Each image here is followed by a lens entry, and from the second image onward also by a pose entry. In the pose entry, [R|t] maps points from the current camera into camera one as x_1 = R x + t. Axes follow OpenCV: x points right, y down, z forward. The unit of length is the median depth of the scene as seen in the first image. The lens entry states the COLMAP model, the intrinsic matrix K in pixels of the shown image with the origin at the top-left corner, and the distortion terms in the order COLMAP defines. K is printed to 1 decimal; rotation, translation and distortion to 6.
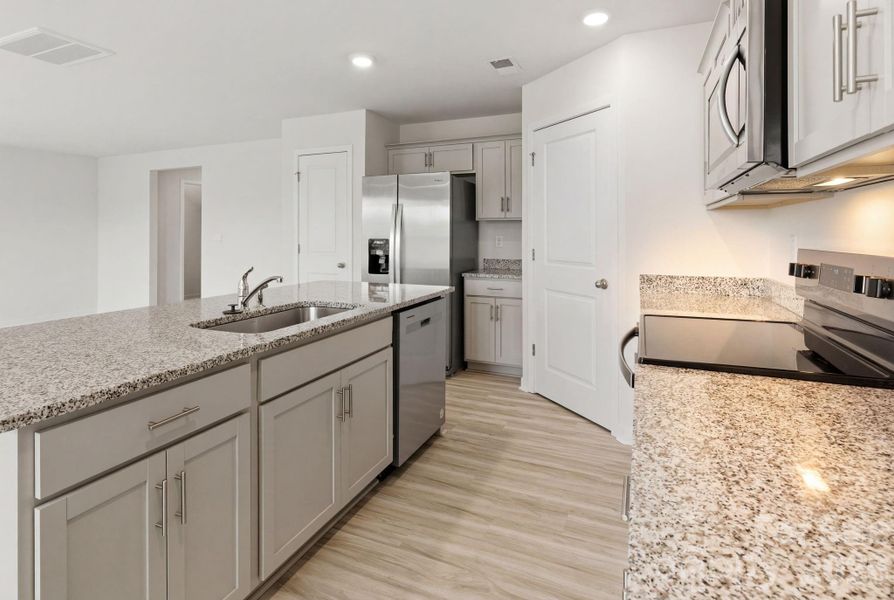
lens RADIAL K [[446.3, 0, 447.6], [0, 446.3, 234.7], [0, 0, 1]] dist [-0.001212, -0.000656]
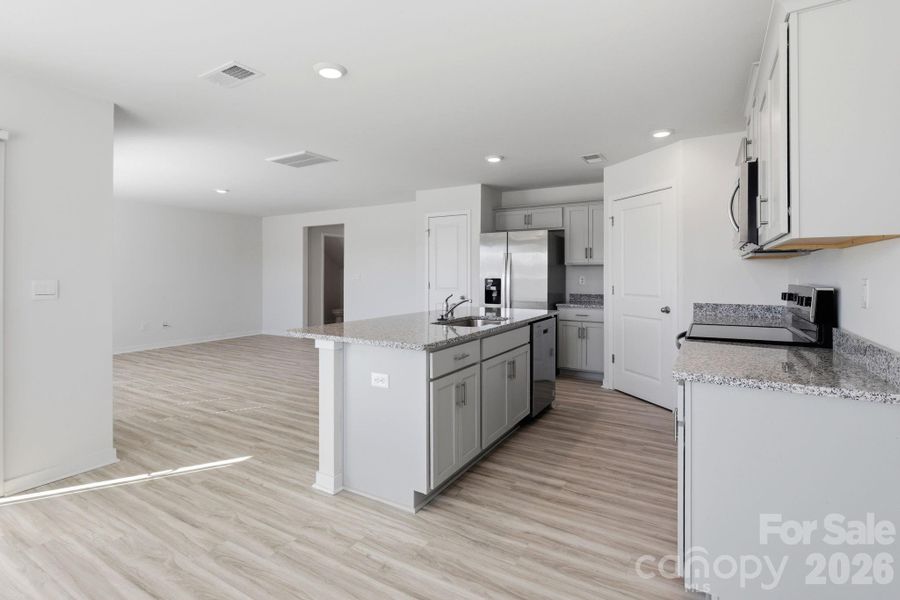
lens RADIAL K [[447.9, 0, 426.1], [0, 447.9, 271.3], [0, 0, 1]] dist [-0.000079, -0.000221]
pose [[0.987651, 0.000773, -0.156671, -0.160106], [-0.001965, 0.999970, -0.007451, -0.001785], [0.156660, 0.007667, 0.987623, -0.458702]]
